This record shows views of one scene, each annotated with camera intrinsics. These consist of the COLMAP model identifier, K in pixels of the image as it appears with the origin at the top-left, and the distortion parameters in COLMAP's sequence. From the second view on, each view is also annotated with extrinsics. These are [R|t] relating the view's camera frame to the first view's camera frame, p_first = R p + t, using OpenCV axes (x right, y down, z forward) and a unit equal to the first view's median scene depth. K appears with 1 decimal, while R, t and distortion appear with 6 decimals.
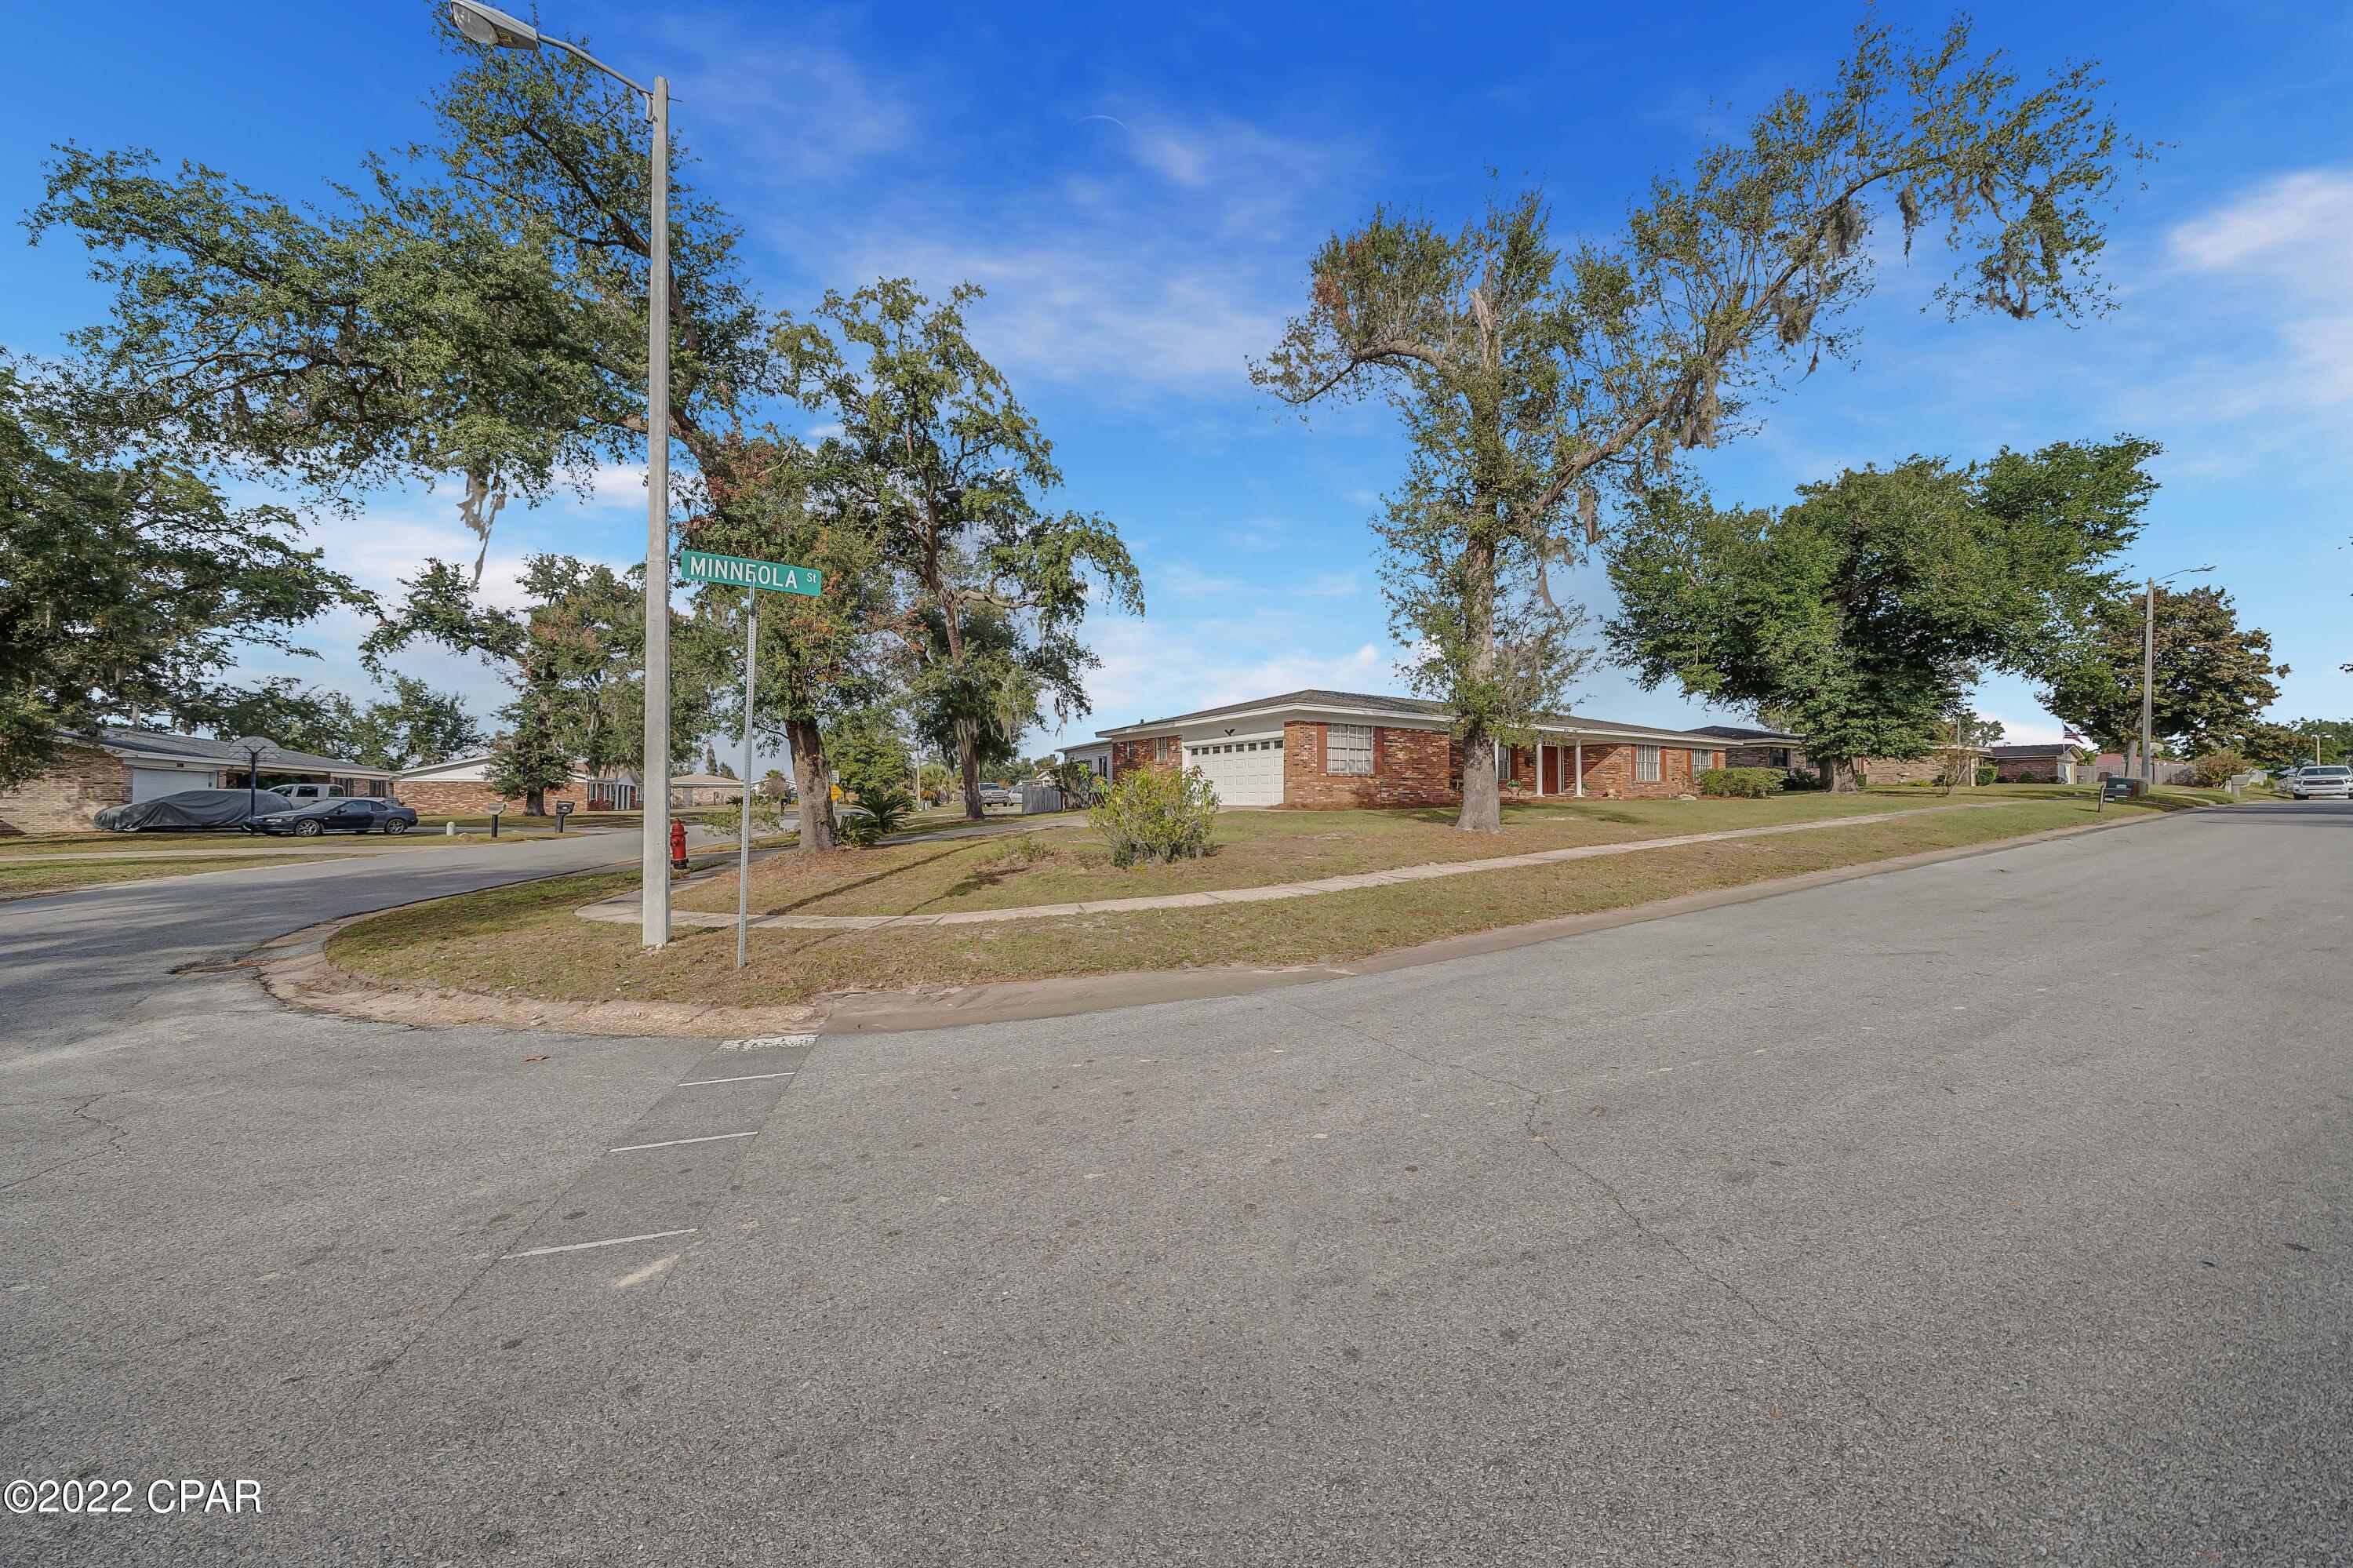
lens RADIAL K [[822.8, 0, 1172.9], [0, 822.8, 781.4], [0, 0, 1]] dist [-0.001818, -0.000170]
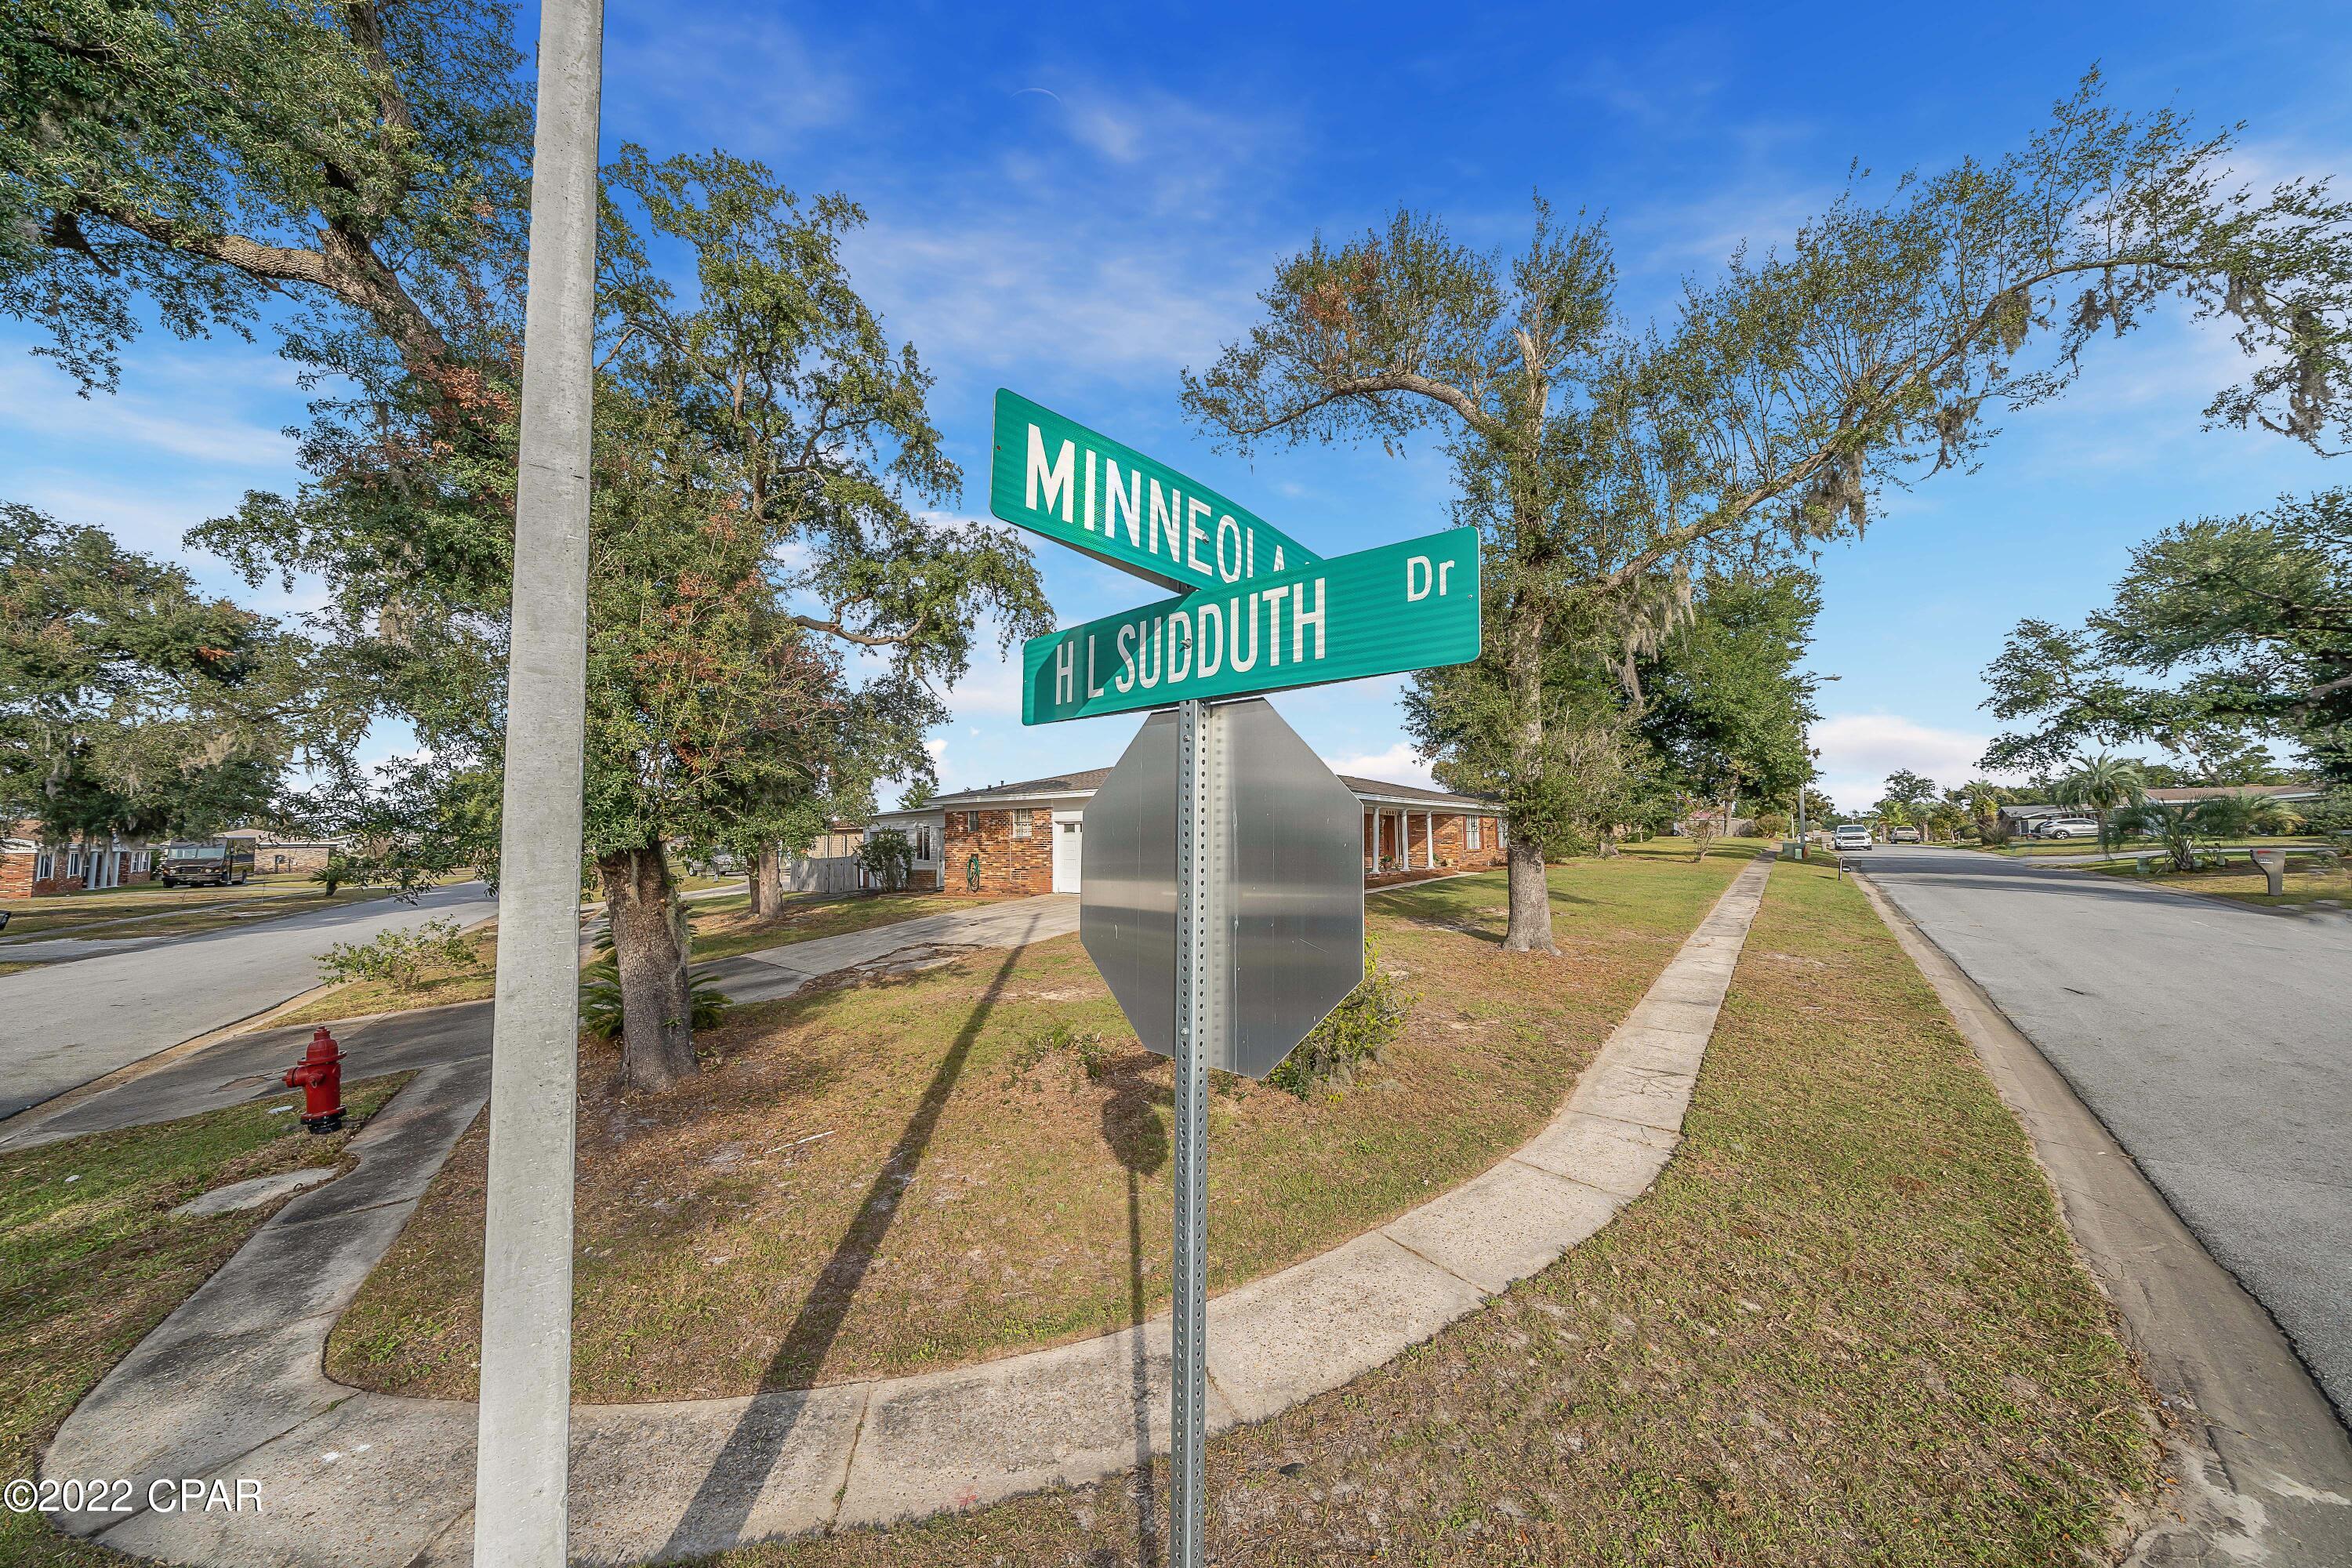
lens RADIAL K [[804.7, 0, 1171.0], [0, 804.7, 786.3], [0, 0, 1]] dist [-0.004317, -0.000158]
pose [[0.941589, 0.012703, 0.336524, -0.192555], [0.001962, 0.999064, -0.043202, -0.054177], [-0.336758, 0.041339, 0.940683, 0.243624]]
